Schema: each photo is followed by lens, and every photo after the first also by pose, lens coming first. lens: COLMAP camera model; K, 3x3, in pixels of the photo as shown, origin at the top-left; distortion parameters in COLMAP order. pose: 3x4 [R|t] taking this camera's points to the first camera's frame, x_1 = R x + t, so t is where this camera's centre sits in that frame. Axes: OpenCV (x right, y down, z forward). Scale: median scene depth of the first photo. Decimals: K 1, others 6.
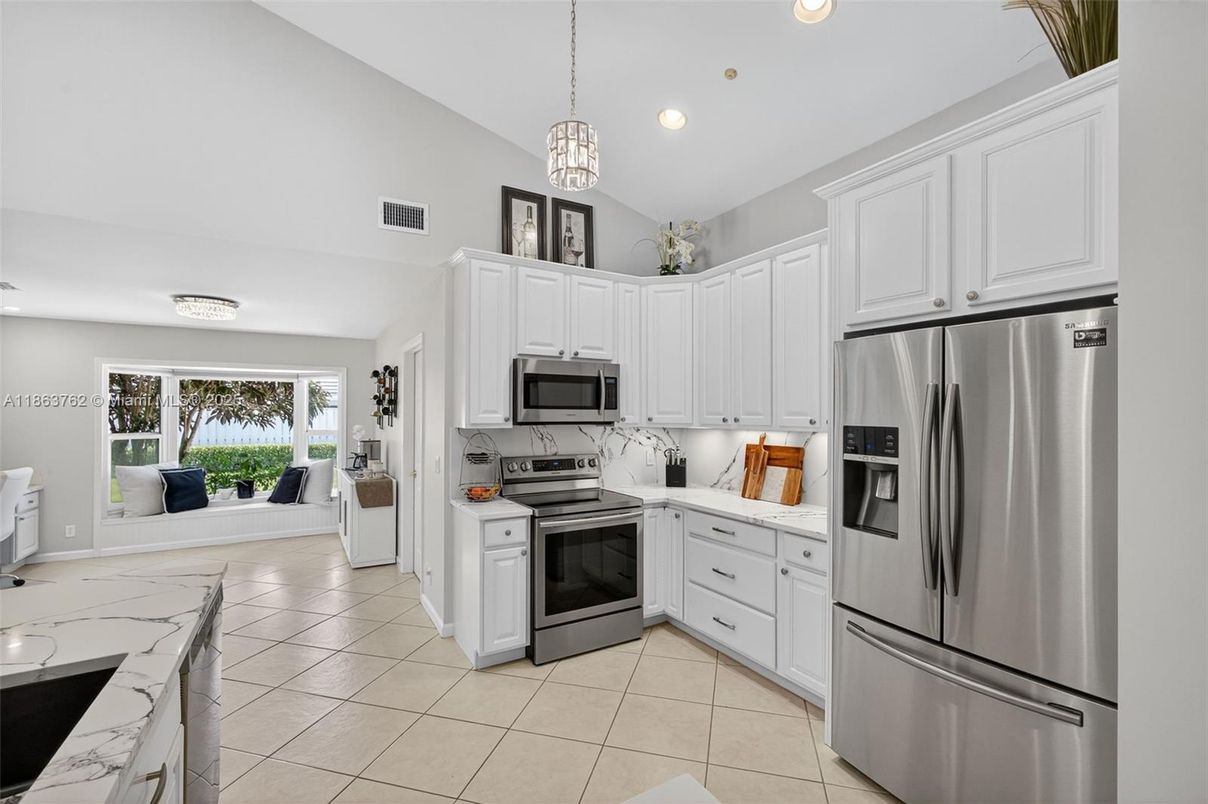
lens RADIAL K [[518.0, 0, 604.0], [0, 518.0, 402.0], [0, 0, 1]] dist [0.002949, 0.000356]
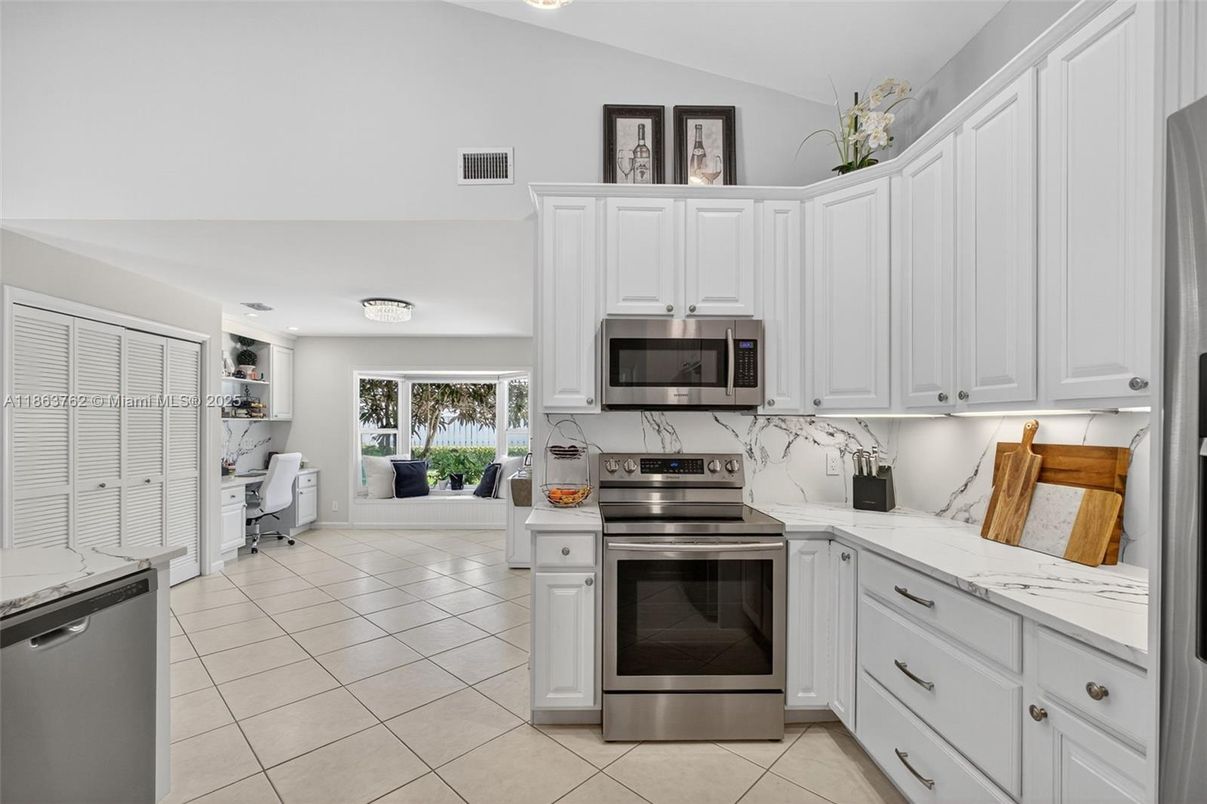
lens RADIAL K [[521.0, 0, 591.1], [0, 521.0, 416.8], [0, 0, 1]] dist [-0.002619, 0.000470]
pose [[0.872594, -0.004552, -0.488425, 0.166533], [0.007918, 0.999957, 0.004827, 0.047461], [0.488382, -0.008079, 0.872593, 0.302789]]
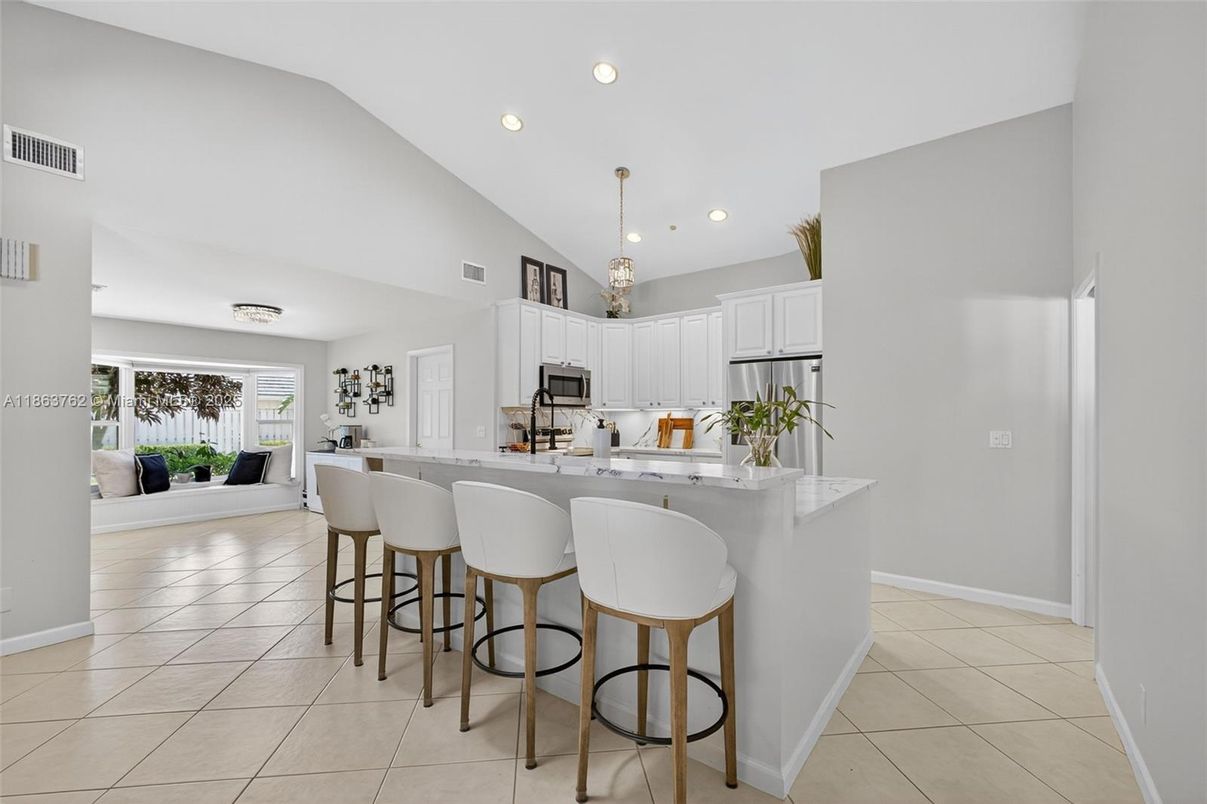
lens RADIAL K [[517.6, 0, 603.5], [0, 517.6, 402.0], [0, 0, 1]] dist [0.002949, 0.000356]
pose [[0.927229, 0.008628, 0.374395, -0.550681], [-0.004798, 0.999926, -0.011163, 0.045437], [-0.374463, 0.008554, 0.927202, -0.550310]]
